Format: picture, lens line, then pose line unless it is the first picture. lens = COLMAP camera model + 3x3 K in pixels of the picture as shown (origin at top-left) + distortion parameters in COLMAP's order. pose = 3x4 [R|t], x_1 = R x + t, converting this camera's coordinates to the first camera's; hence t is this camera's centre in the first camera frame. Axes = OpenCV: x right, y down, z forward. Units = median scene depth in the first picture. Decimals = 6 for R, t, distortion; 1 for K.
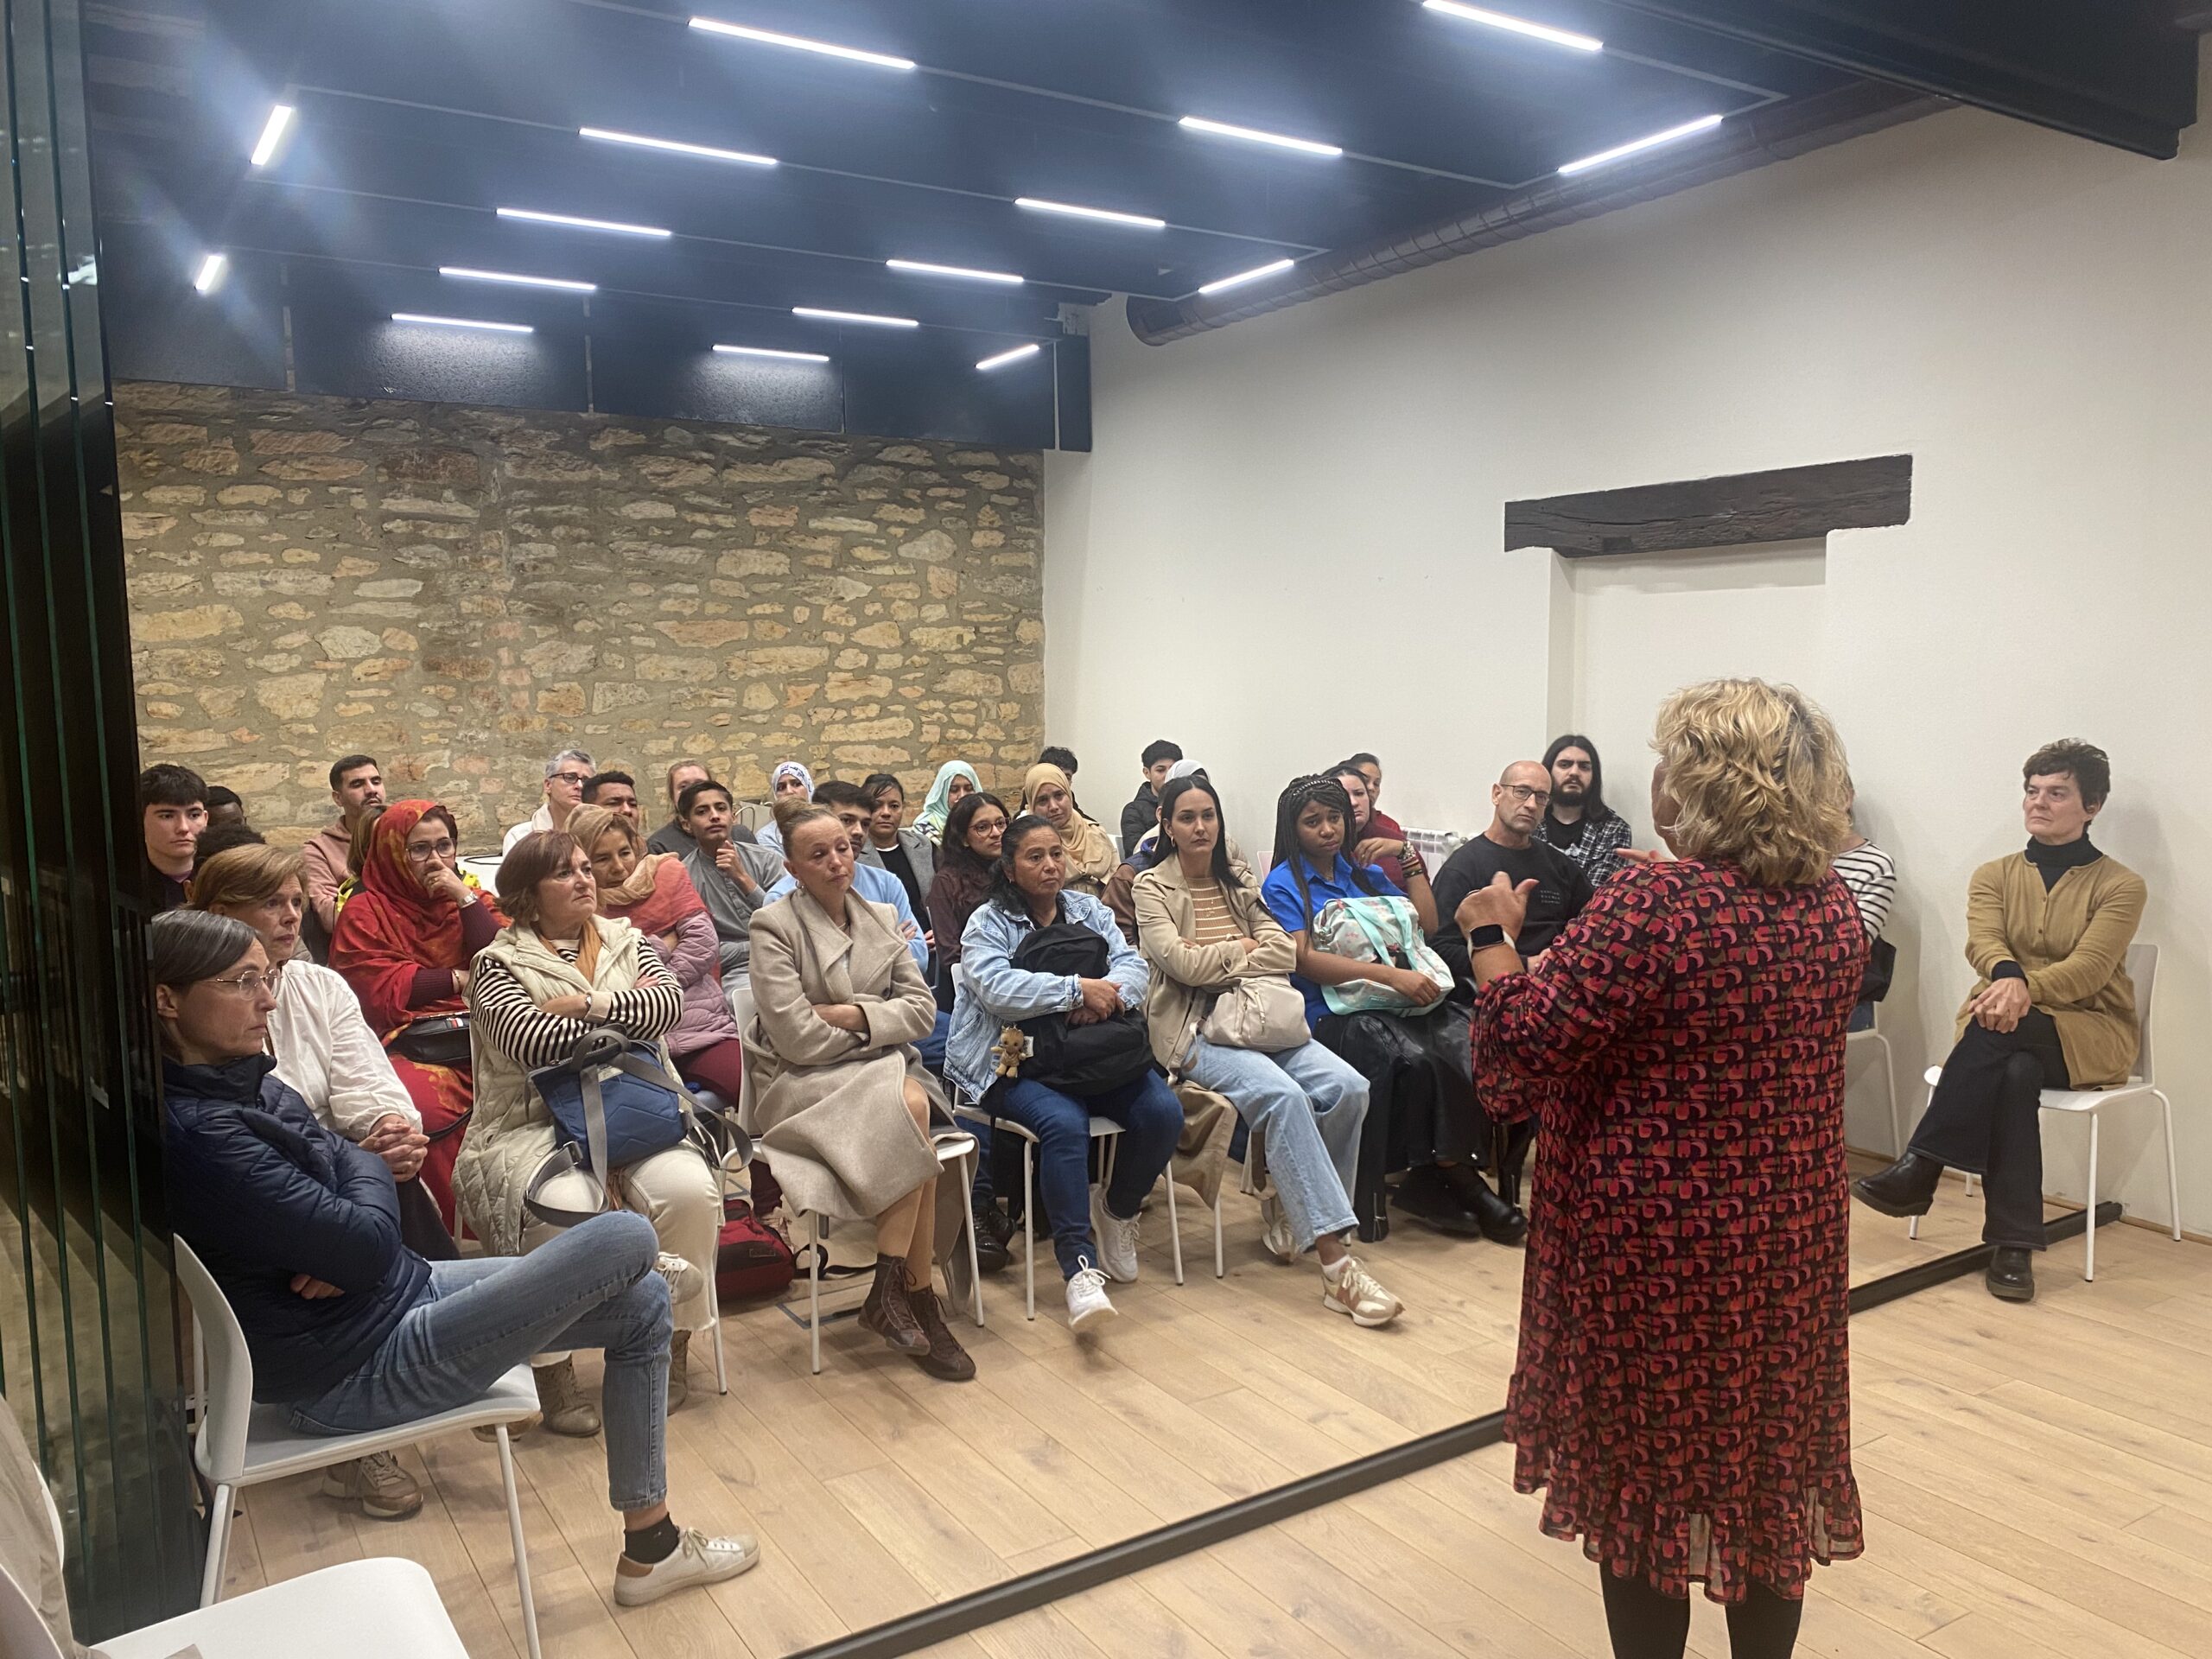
lens RADIAL K [[1672.8, 0, 1106.0], [0, 1672.8, 829.5], [0, 0, 1]] dist [0.145947, -0.302457]
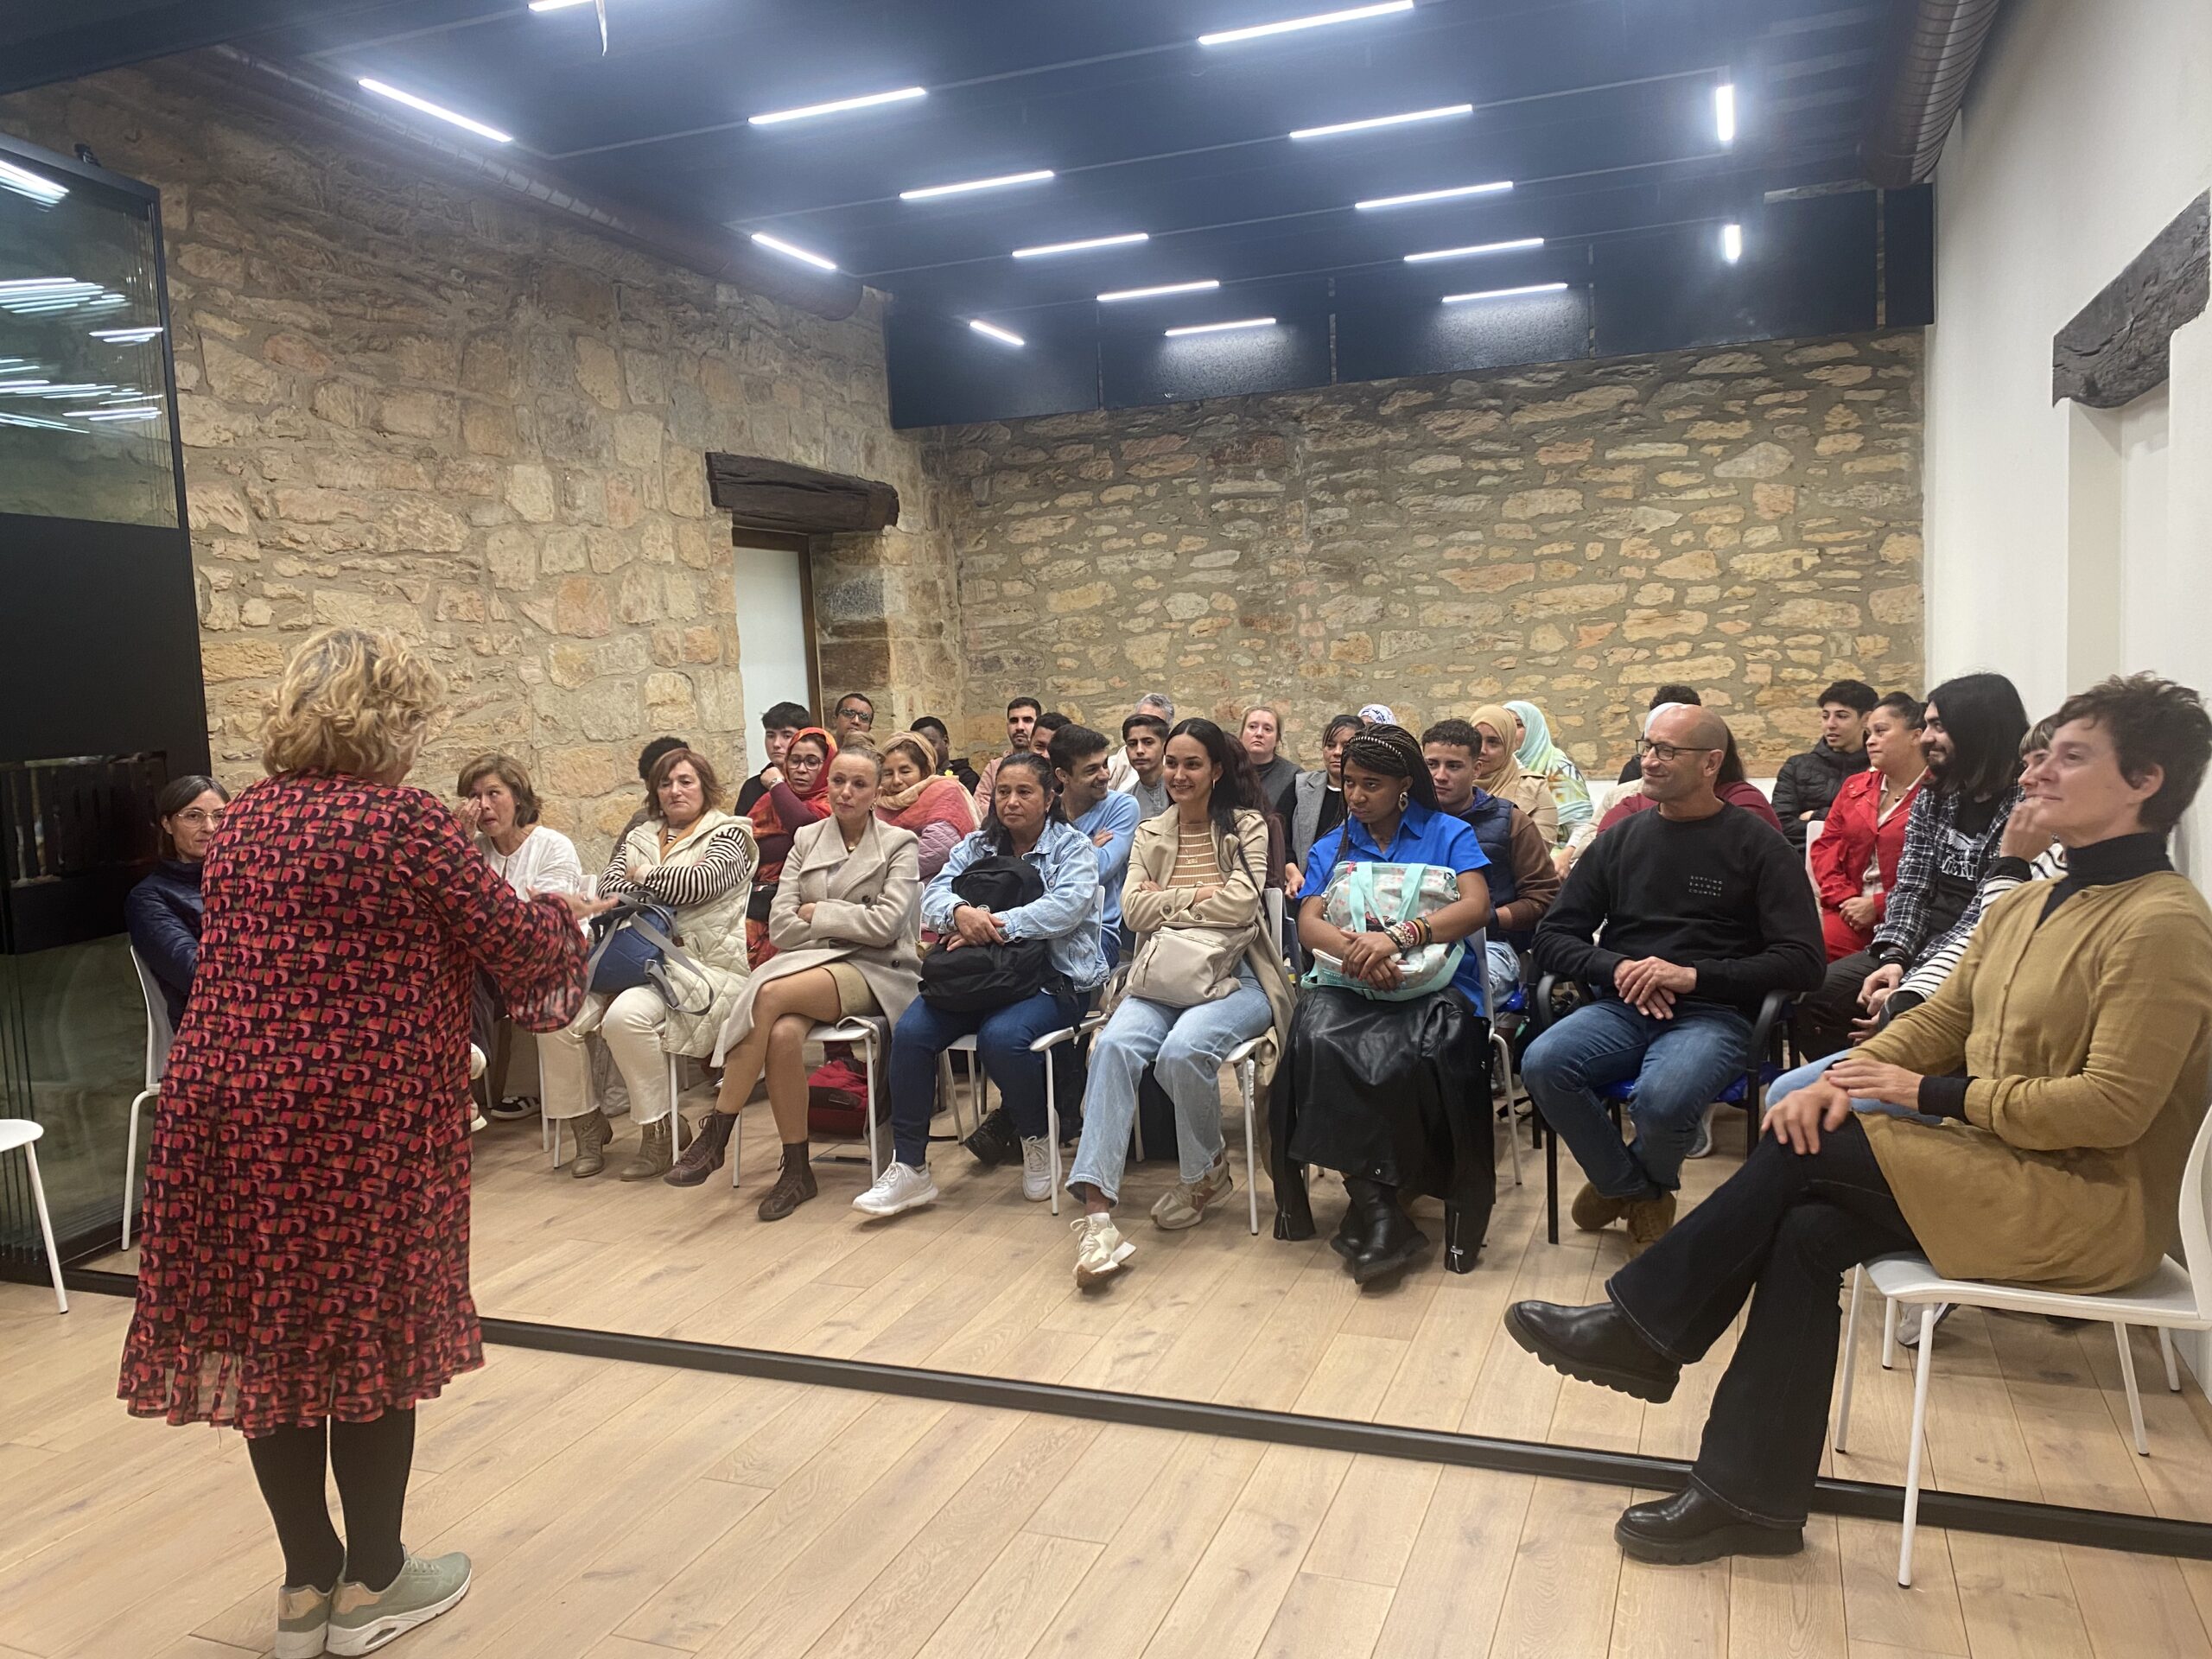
lens RADIAL K [[1672.8, 0, 1106.0], [0, 1672.8, 829.5], [0, 0, 1]] dist [0.145947, -0.302457]
pose [[0.603880, 0.061804, -0.794675, 0.454271], [-0.041524, 0.998075, 0.046069, -0.001977], [0.795993, 0.005178, 0.605284, 0.203242]]
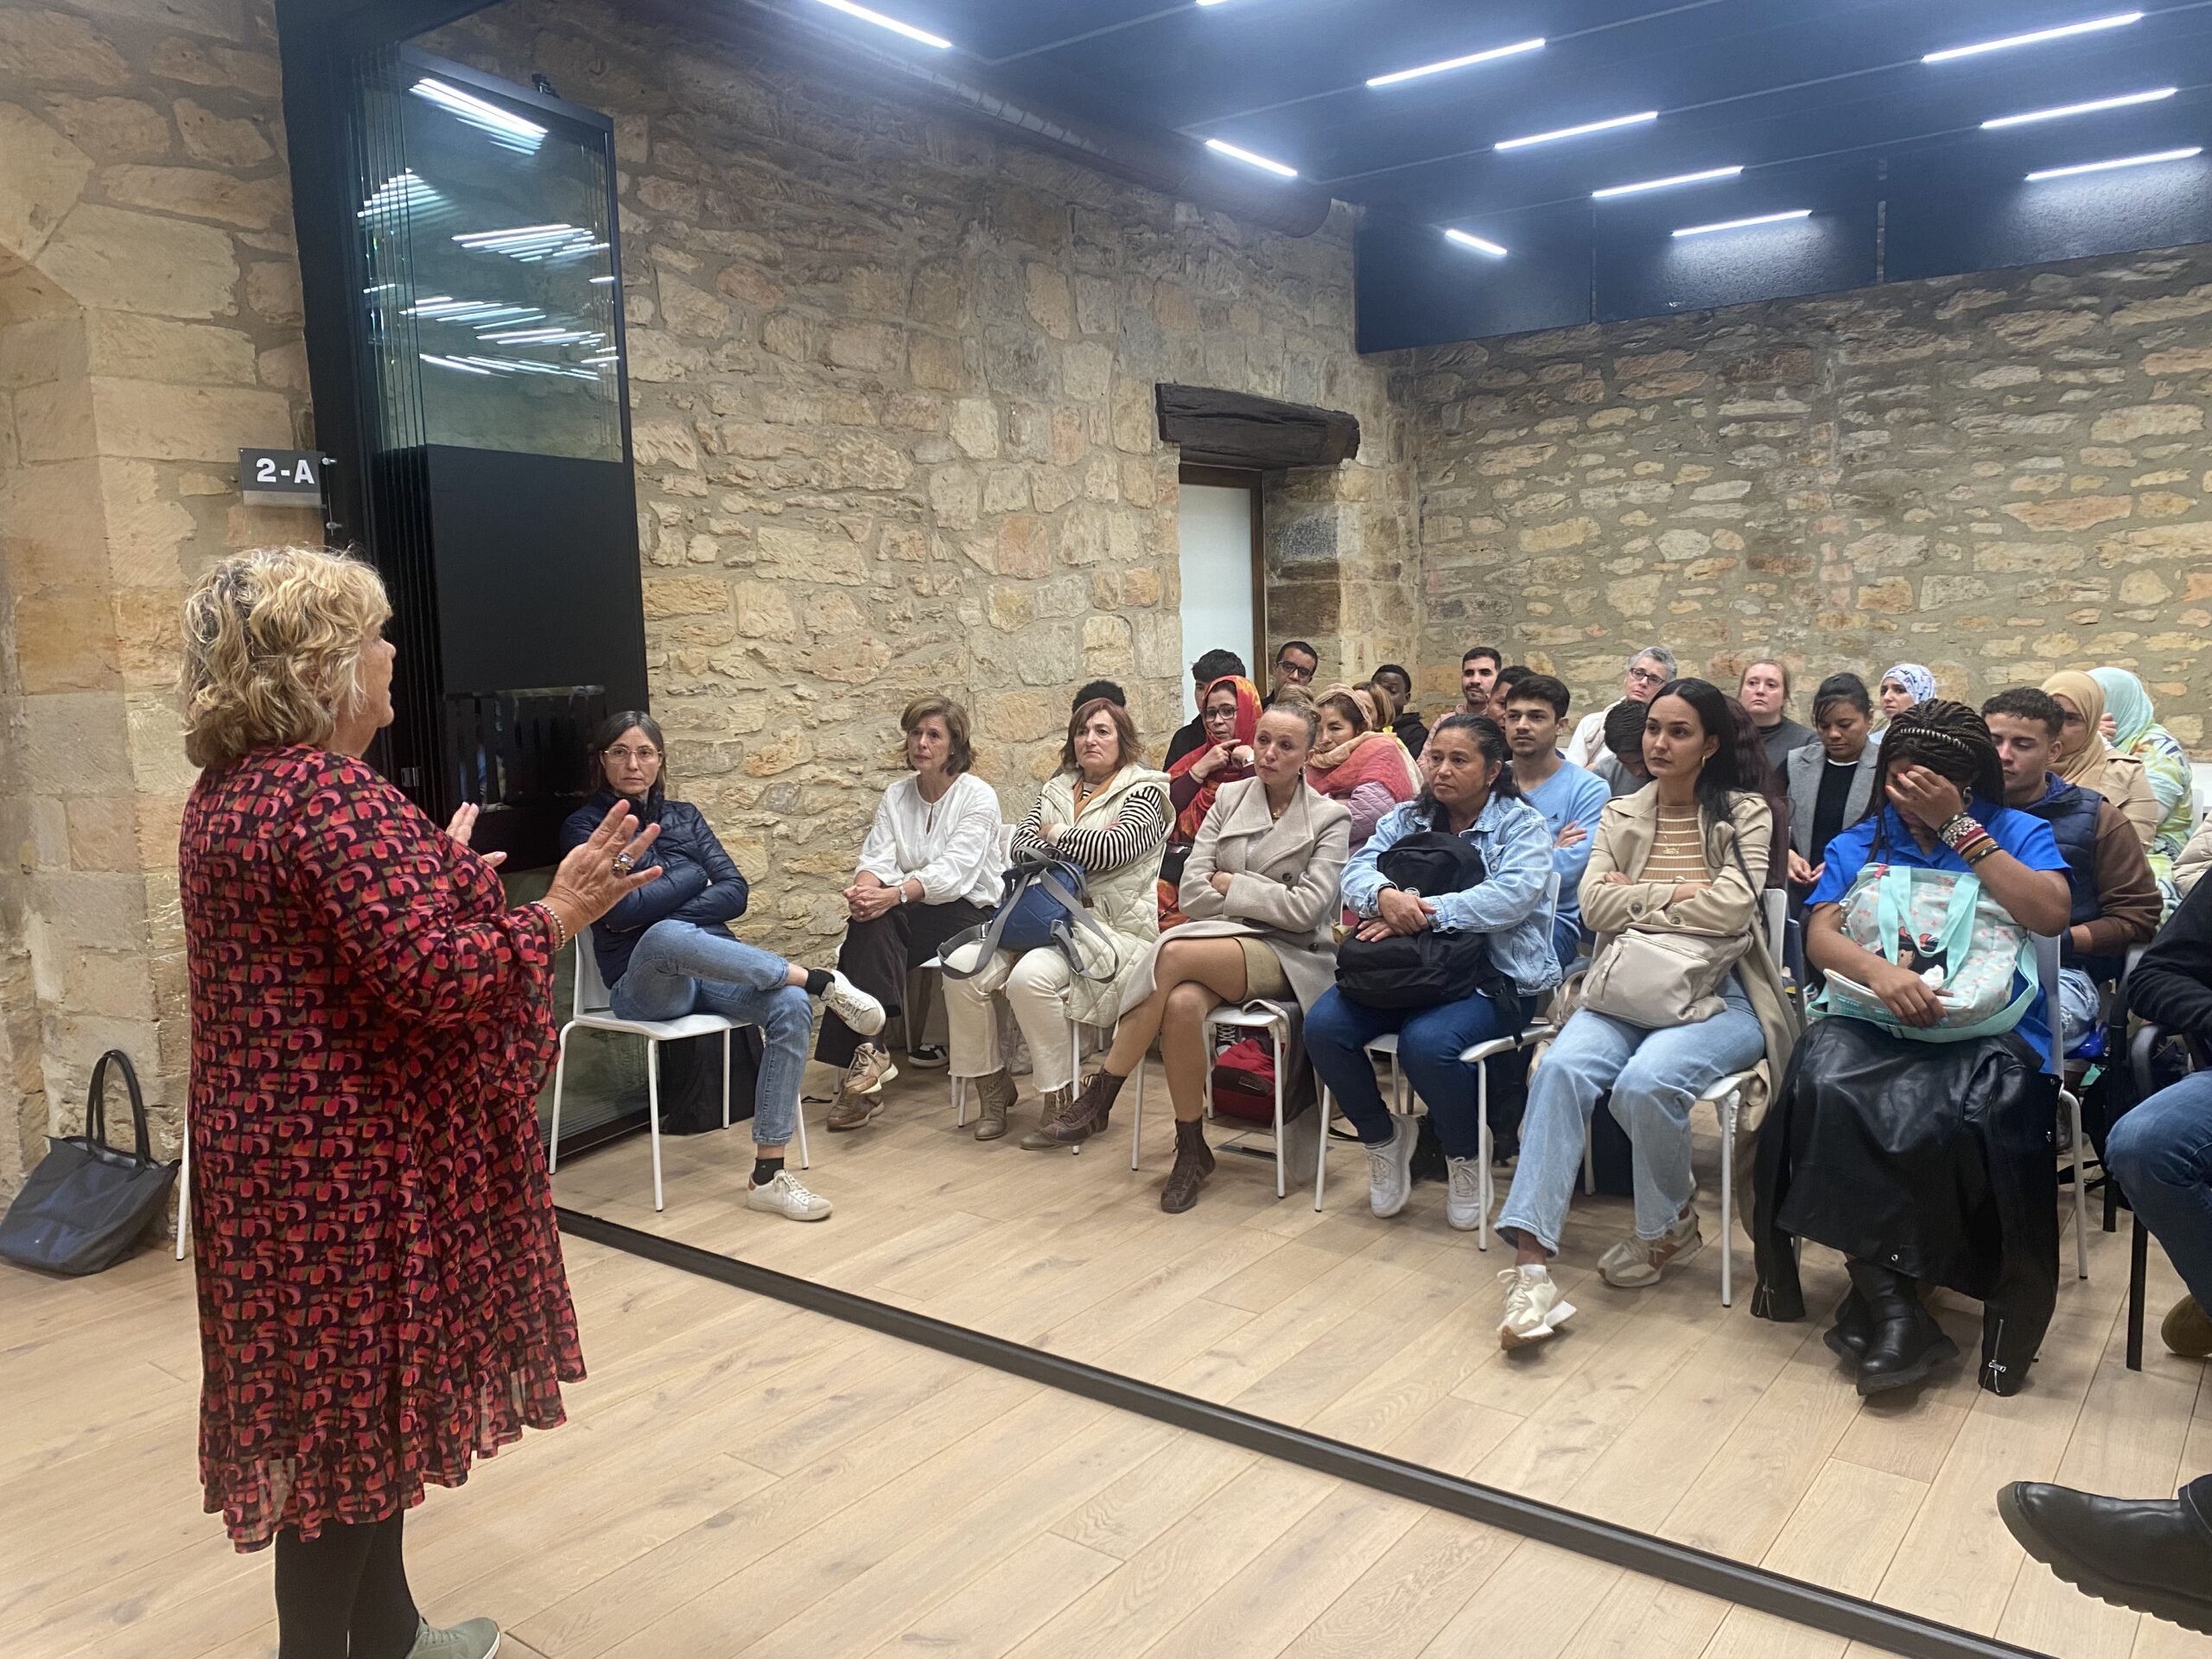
lens RADIAL K [[1697.5, 0, 1106.0], [0, 1697.5, 829.5], [0, 0, 1]] dist [0.007004, 0.000135]
pose [[0.363826, 0.111904, -0.924721, 0.403029], [-0.068090, 0.993296, 0.093413, -0.006028], [0.928975, 0.028978, 0.369007, 0.247259]]
